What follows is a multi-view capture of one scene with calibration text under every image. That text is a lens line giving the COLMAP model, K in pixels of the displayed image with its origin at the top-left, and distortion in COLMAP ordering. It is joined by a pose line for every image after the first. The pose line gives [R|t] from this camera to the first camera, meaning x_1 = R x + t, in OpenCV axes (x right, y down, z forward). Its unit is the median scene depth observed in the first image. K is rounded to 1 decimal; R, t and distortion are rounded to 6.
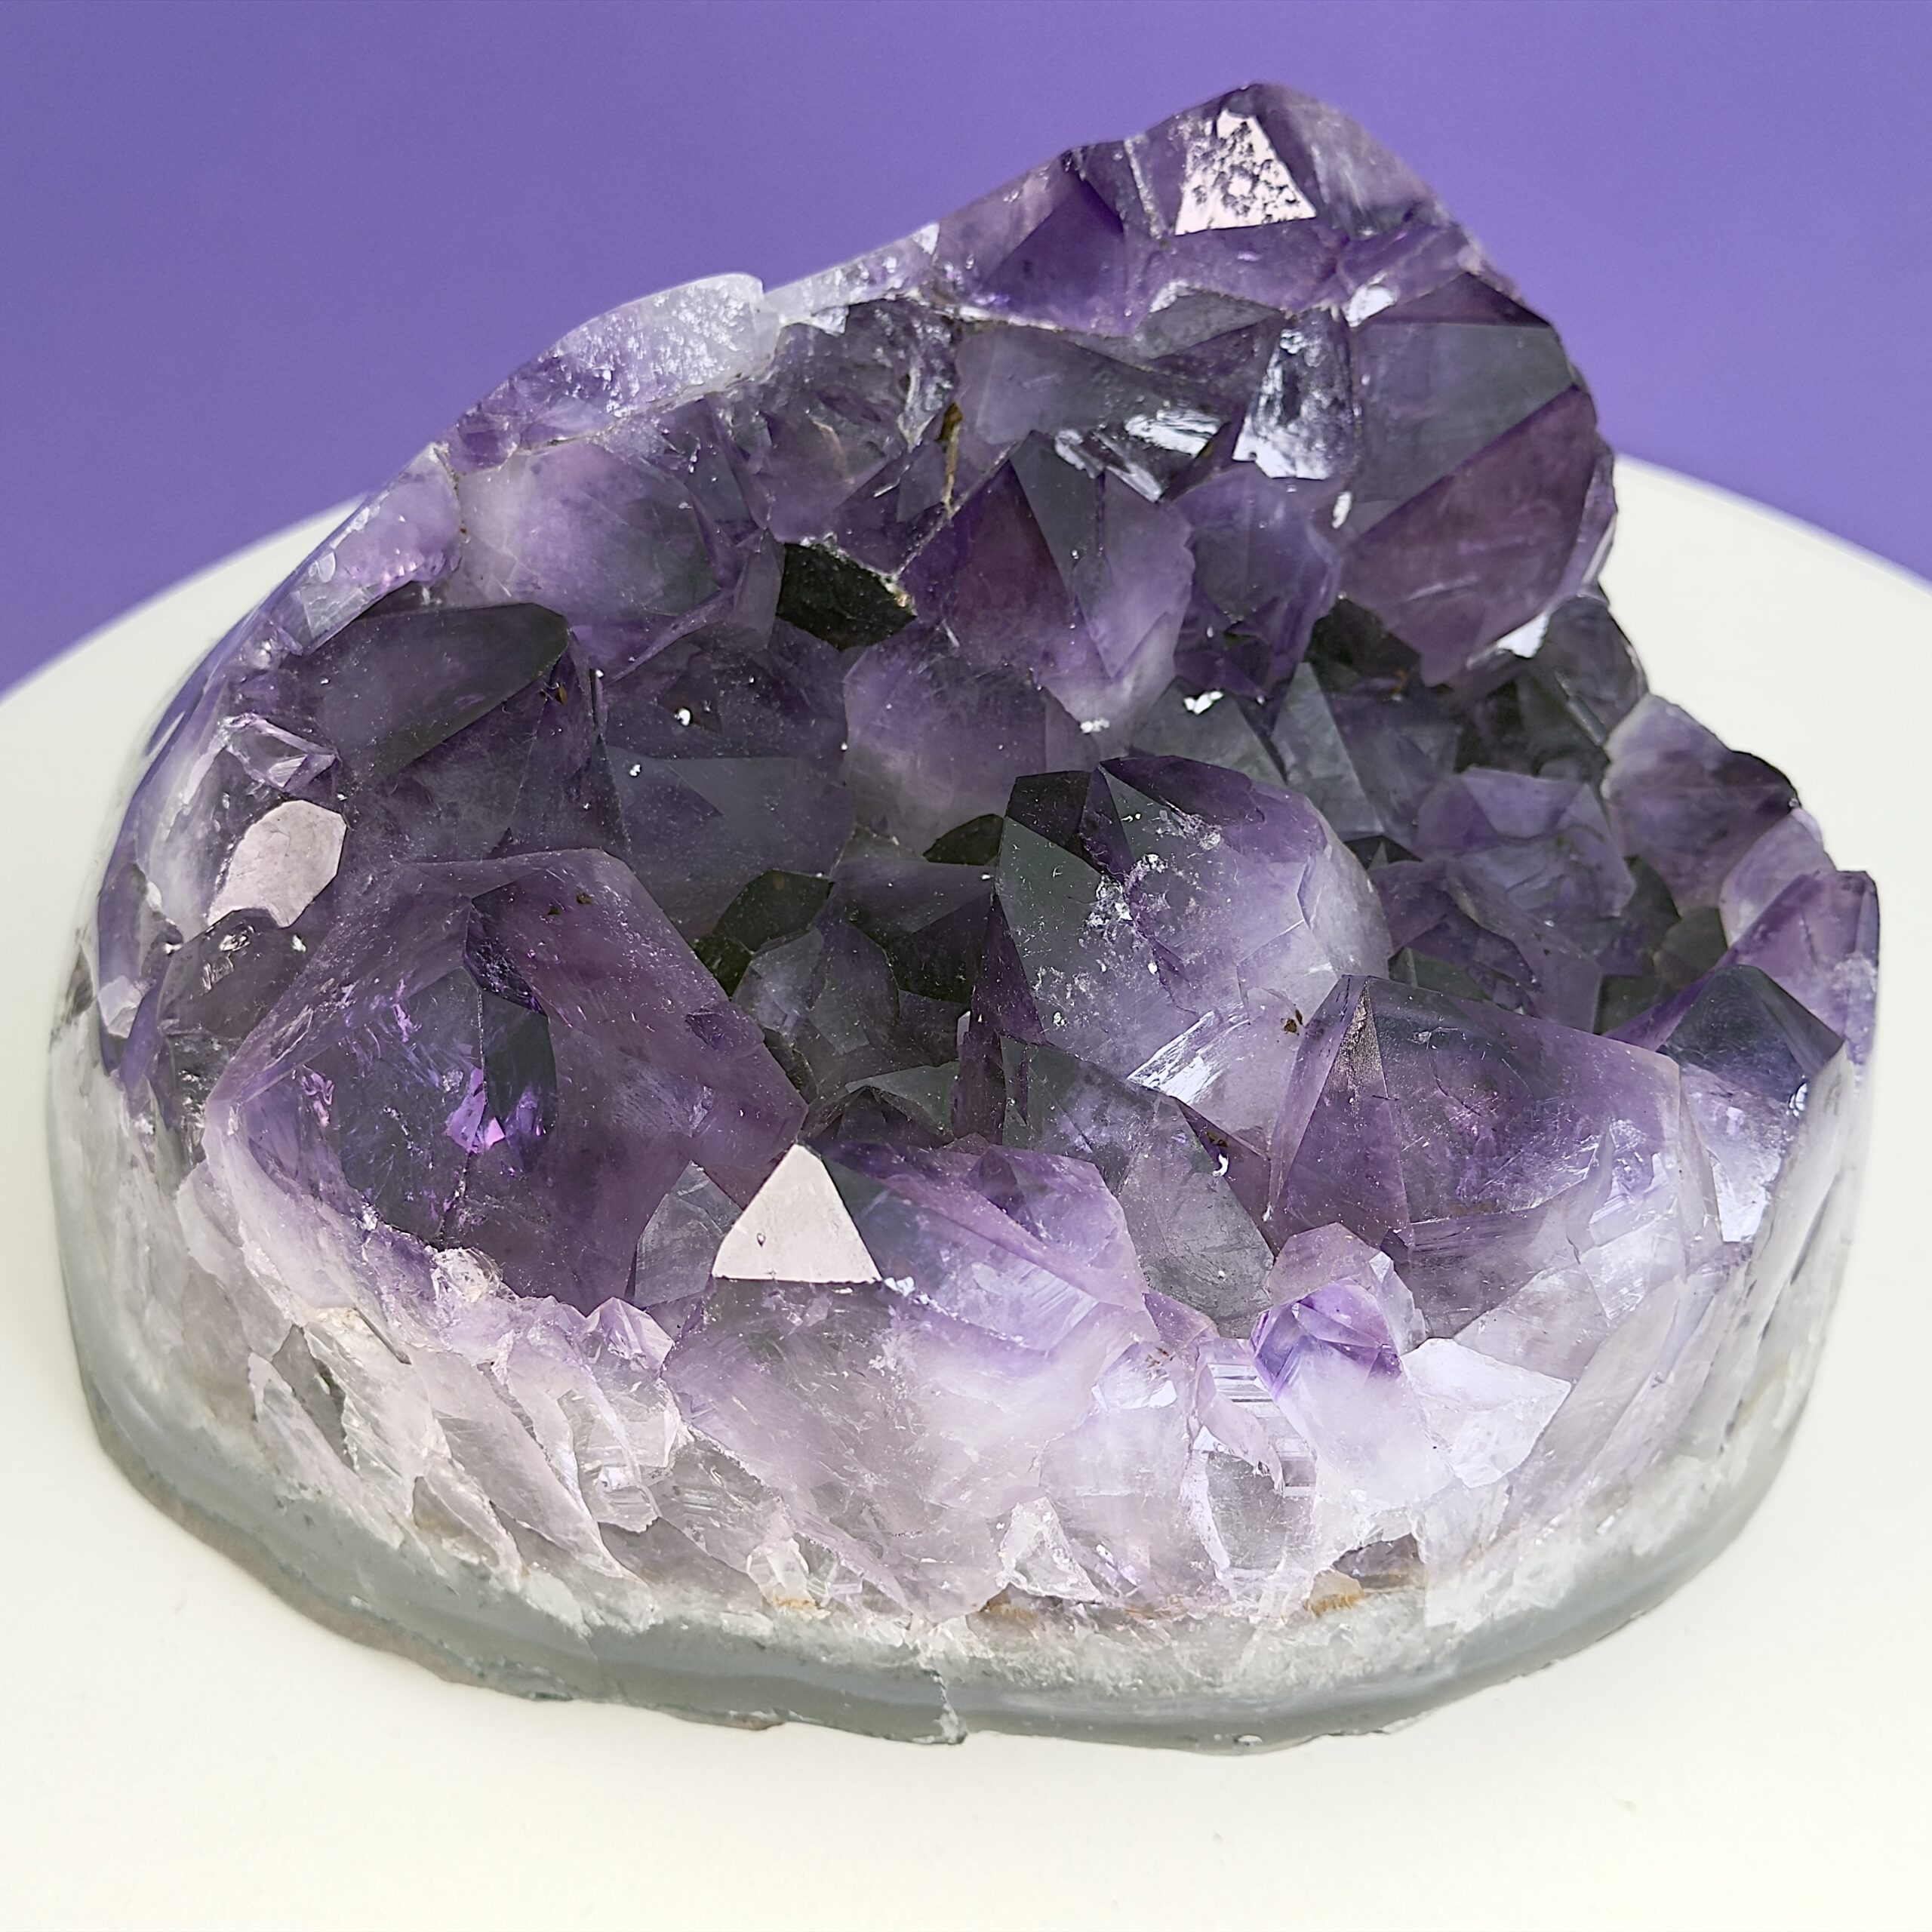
lens RADIAL K [[3595.4, 0, 965.4], [0, 3595.4, 965.7], [0, 0, 1]] dist [0.123611, 0.000000]
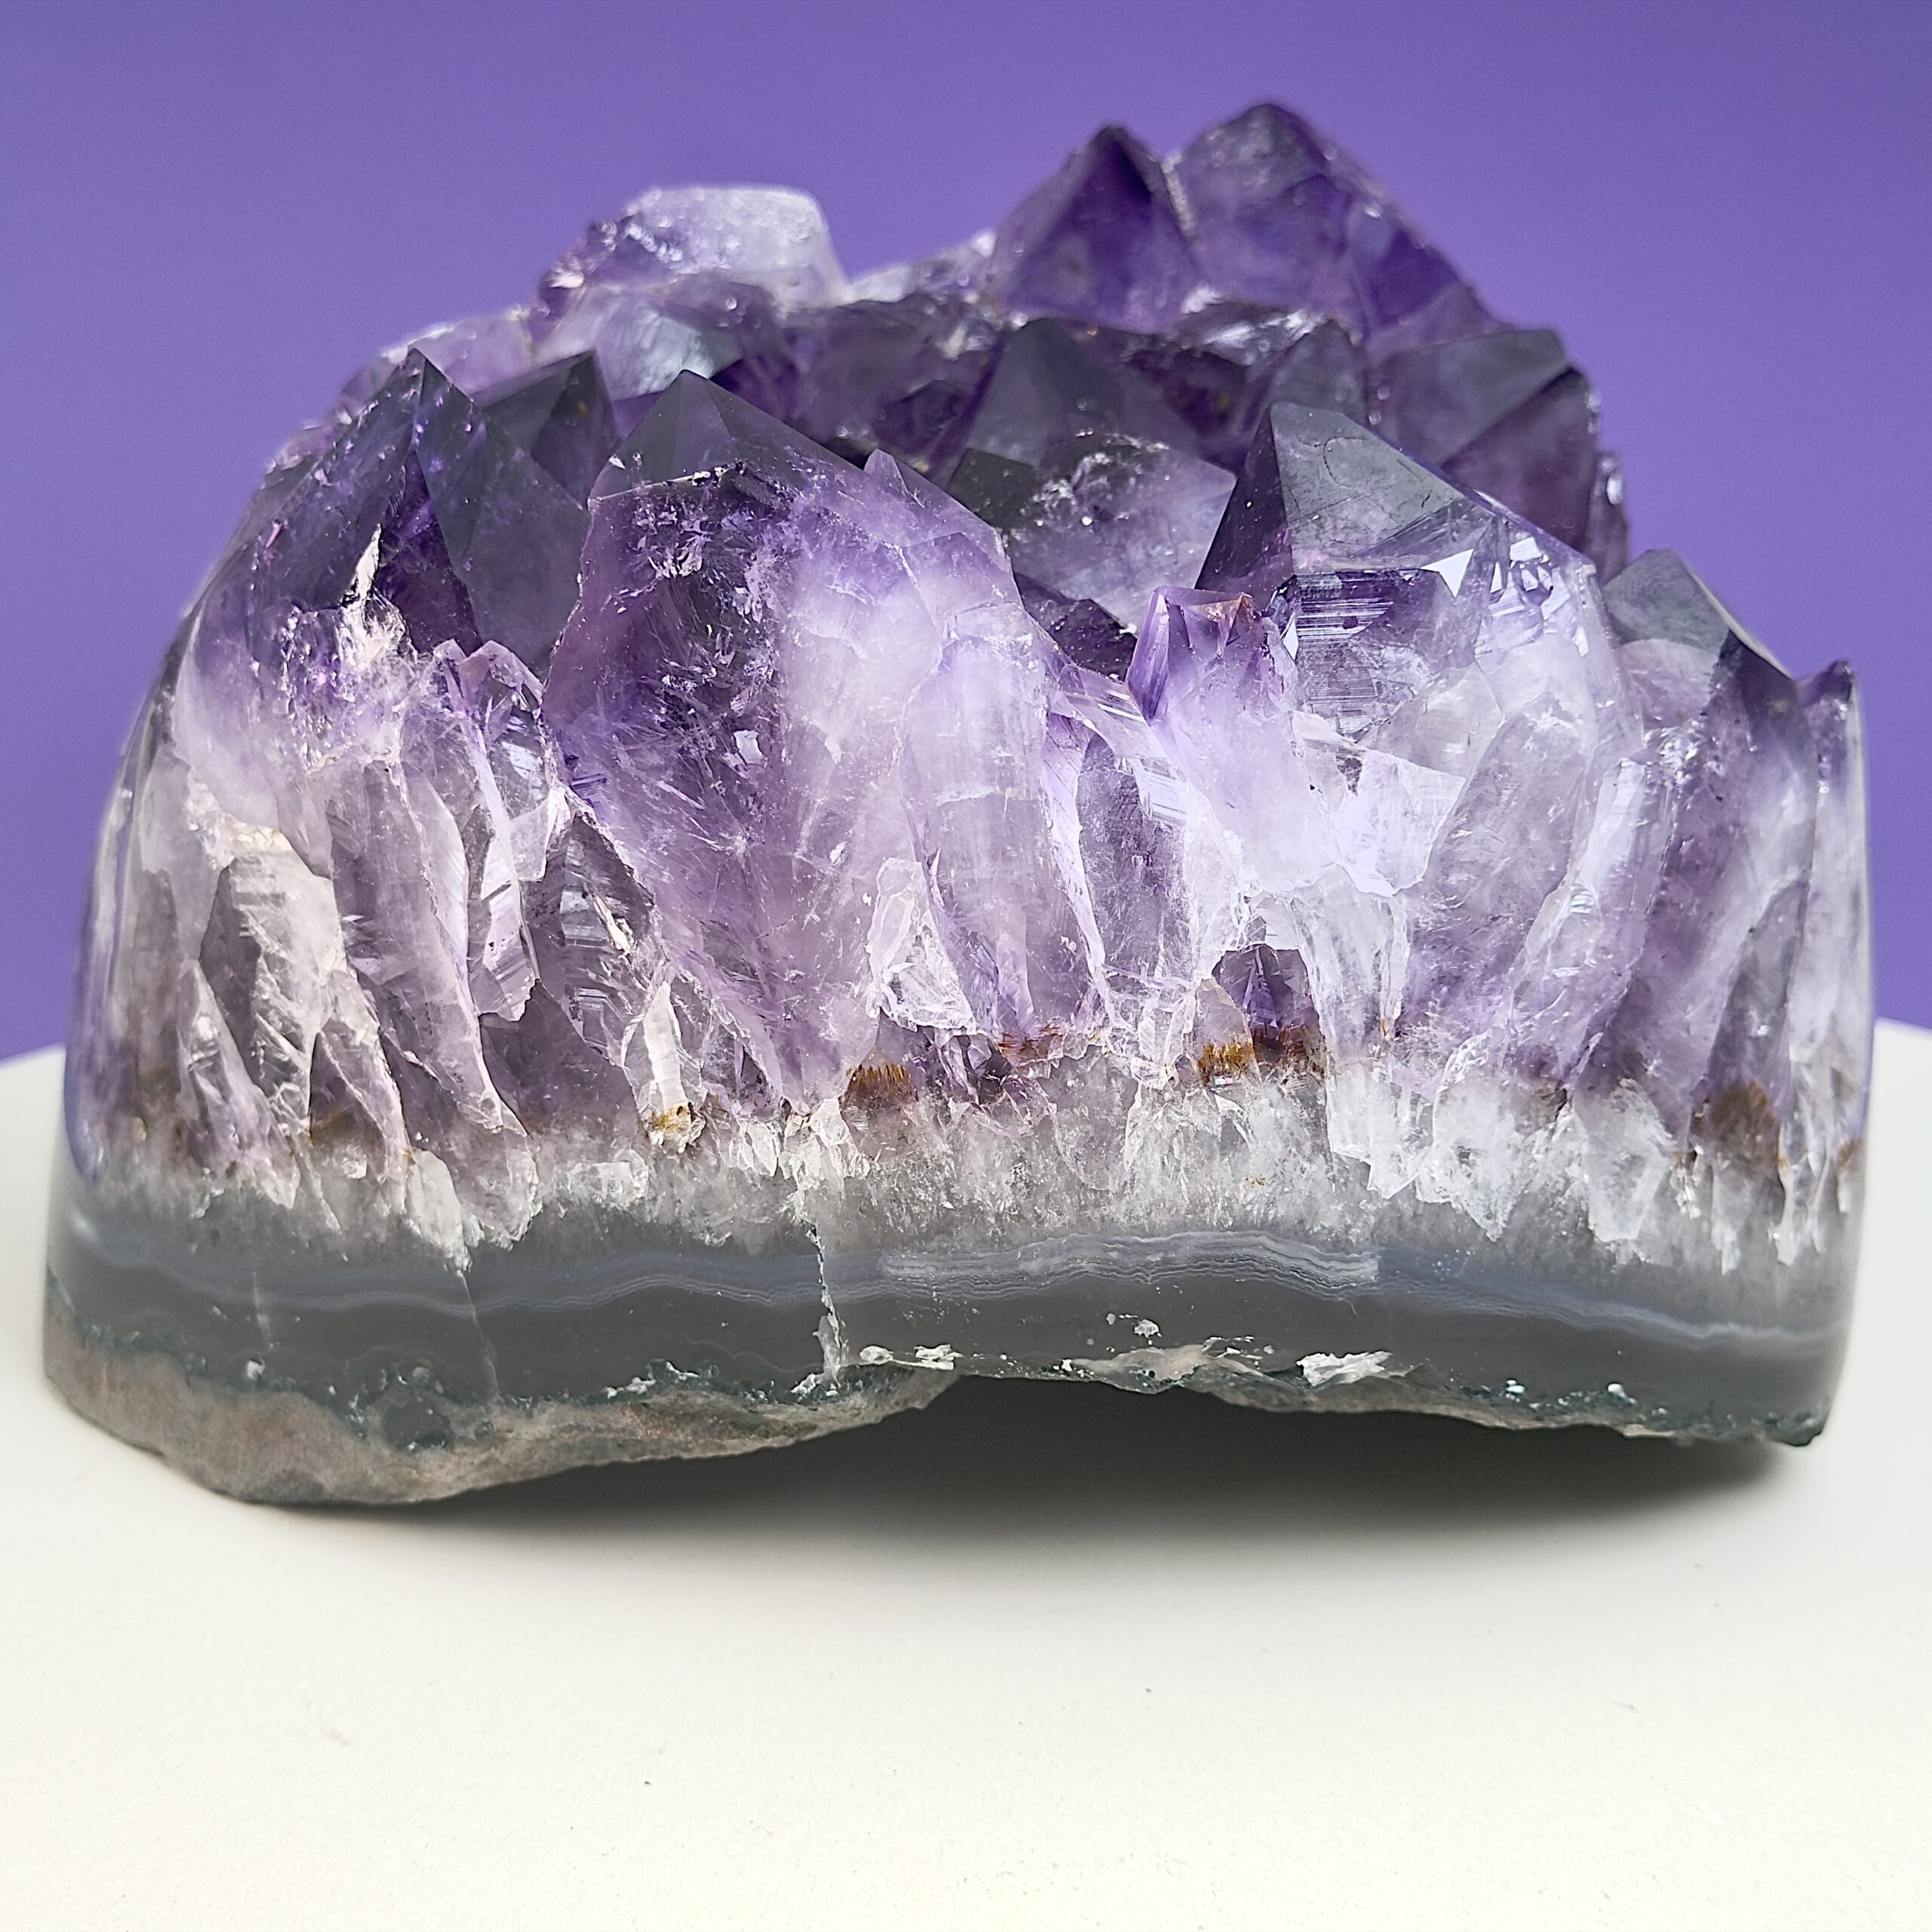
lens RADIAL K [[3595.4, 0, 968.0], [0, 3595.4, 964.5], [0, 0, 1]] dist [0.123611, 0.000000]
pose [[0.991164, 0.040272, -0.126377, 0.152195], [-0.099211, 0.857485, -0.504854, 0.626925], [0.088035, 0.512931, 0.853904, 0.180833]]
